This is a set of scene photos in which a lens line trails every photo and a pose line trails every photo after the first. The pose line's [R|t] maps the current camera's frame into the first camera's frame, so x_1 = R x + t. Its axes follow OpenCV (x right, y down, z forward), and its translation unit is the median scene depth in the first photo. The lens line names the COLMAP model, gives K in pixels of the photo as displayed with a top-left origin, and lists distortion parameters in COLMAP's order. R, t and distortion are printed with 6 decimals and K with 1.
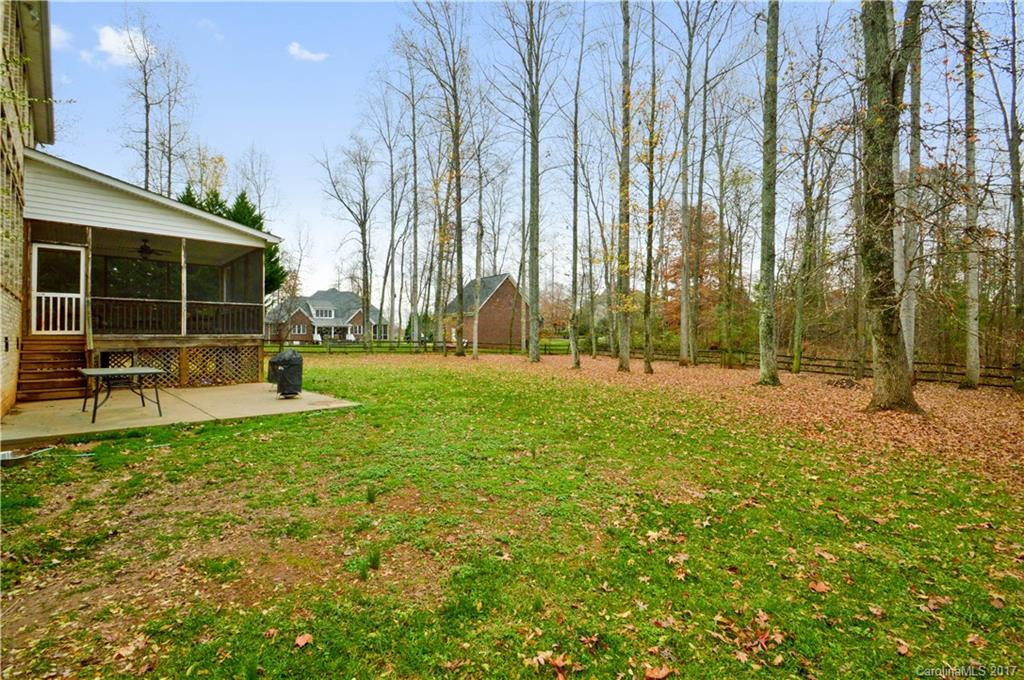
lens RADIAL K [[478.9, 0, 512.0], [0, 478.9, 340.0], [0, 0, 1]] dist [-0.000541, -0.000144]
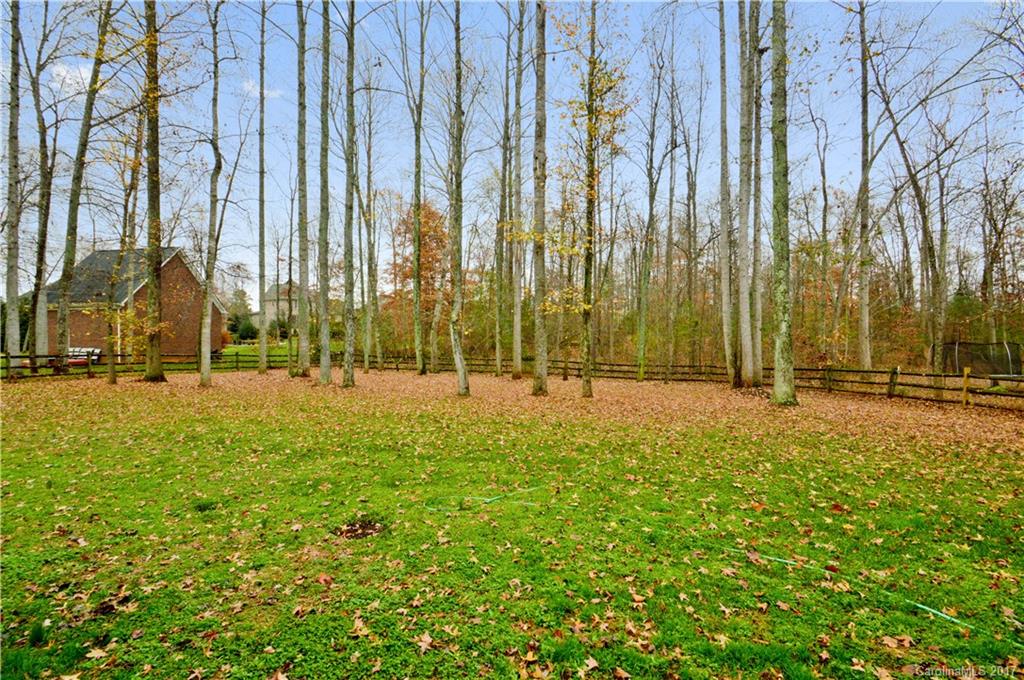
lens RADIAL K [[478.9, 0, 512.0], [0, 478.9, 340.0], [0, 0, 1]] dist [-0.000541, -0.000144]
pose [[0.729991, -0.001356, 0.683455, -0.152189], [0.005360, 0.999979, -0.003742, -0.008024], [-0.683435, 0.006395, 0.729983, 0.266844]]
